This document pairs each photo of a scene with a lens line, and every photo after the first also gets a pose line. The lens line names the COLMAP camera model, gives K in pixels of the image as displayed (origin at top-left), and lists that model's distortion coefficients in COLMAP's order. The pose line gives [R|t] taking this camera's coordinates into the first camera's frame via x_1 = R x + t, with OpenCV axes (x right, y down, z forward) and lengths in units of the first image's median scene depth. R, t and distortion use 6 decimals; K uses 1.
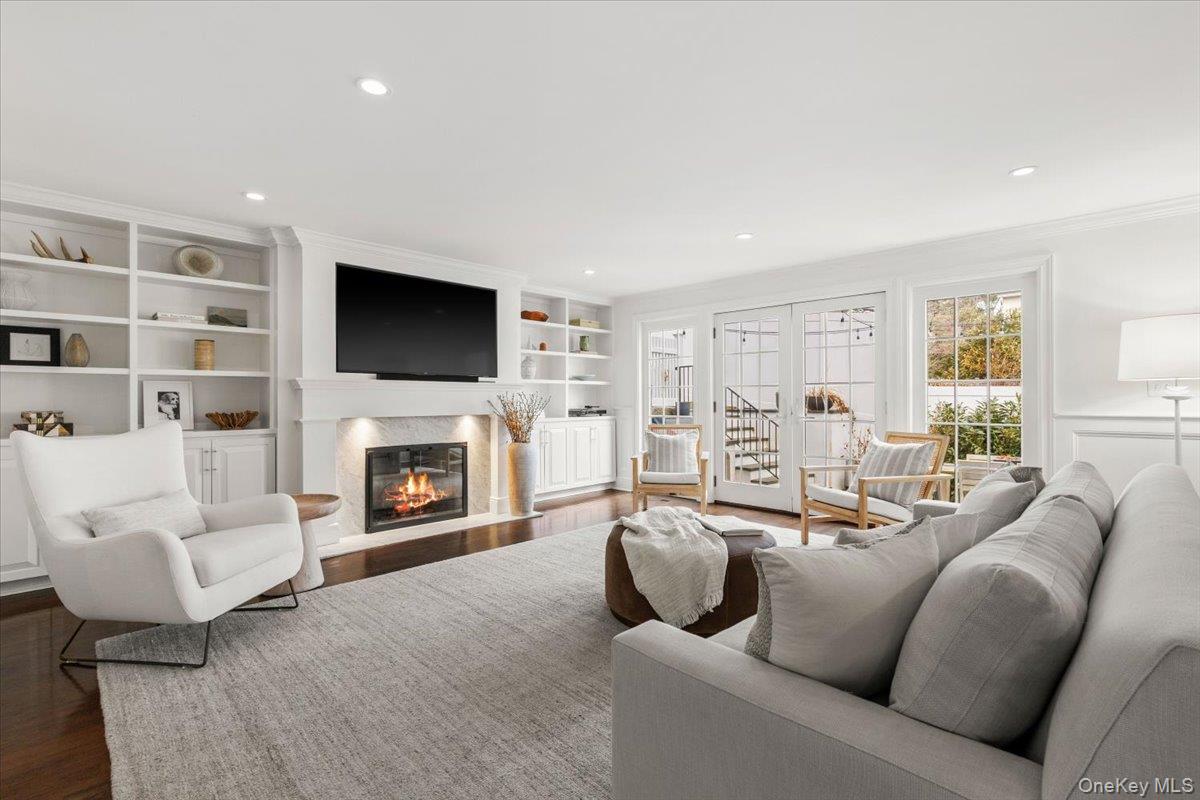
lens RADIAL K [[530.9, 0, 597.4], [0, 530.9, 399.4], [0, 0, 1]] dist [-0.001748, 0.000257]
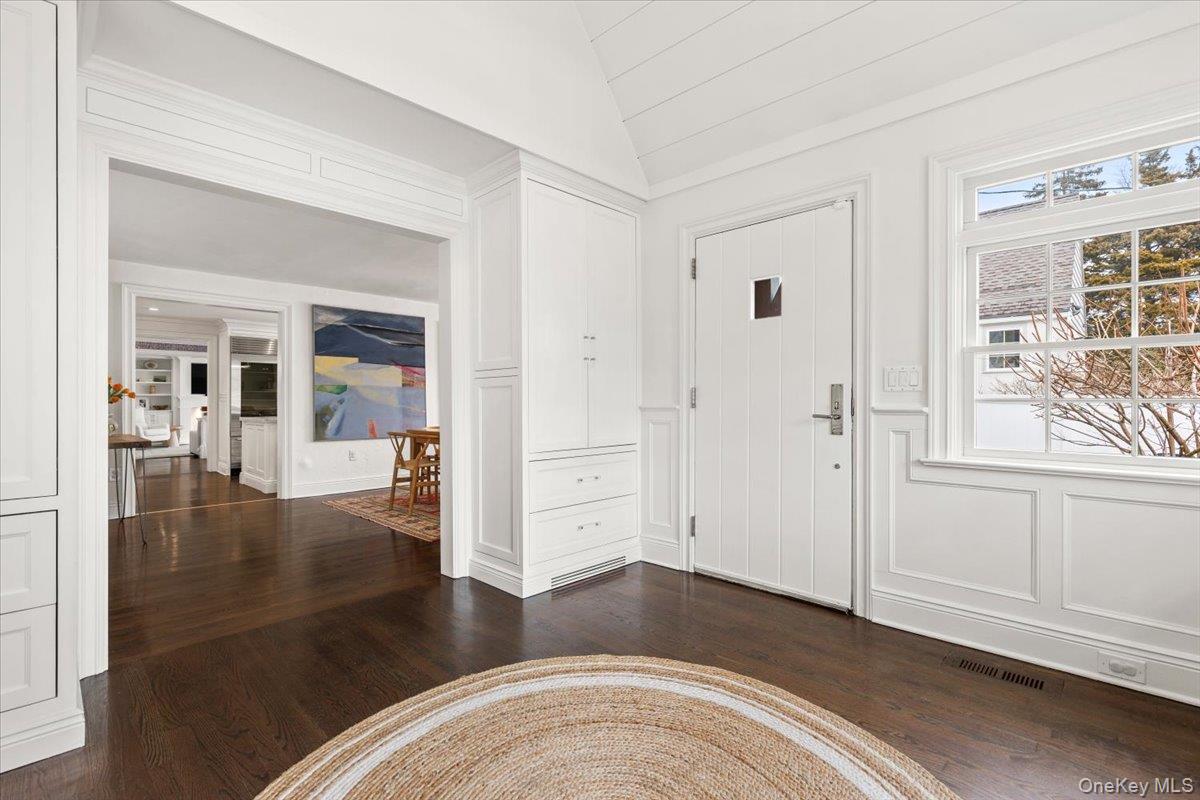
lens RADIAL K [[530.9, 0, 603.8], [0, 530.9, 405.1], [0, 0, 1]] dist [-0.001748, 0.000257]
pose [[0.999909, 0.010855, 0.008041, 2.247982], [-0.010931, 0.999895, 0.009487, -0.045123], [-0.007937, -0.009574, 0.999923, -2.575820]]
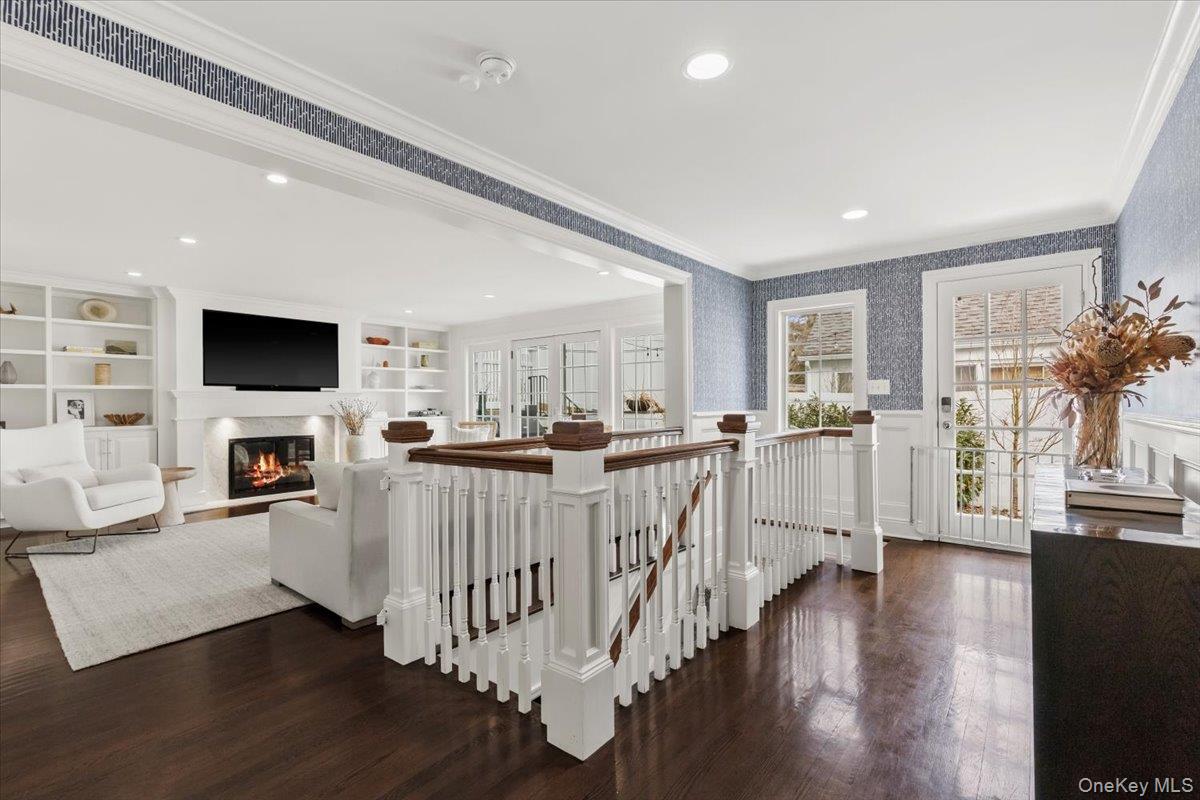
lens RADIAL K [[530.9, 0, 607.4], [0, 530.9, 403.0], [0, 0, 1]] dist [-0.001748, 0.000257]
pose [[0.995347, -0.004651, 0.096240, 0.463555], [0.004630, 0.999989, 0.000446, -0.000147], [-0.096241, 0.000002, 0.995358, -0.540804]]
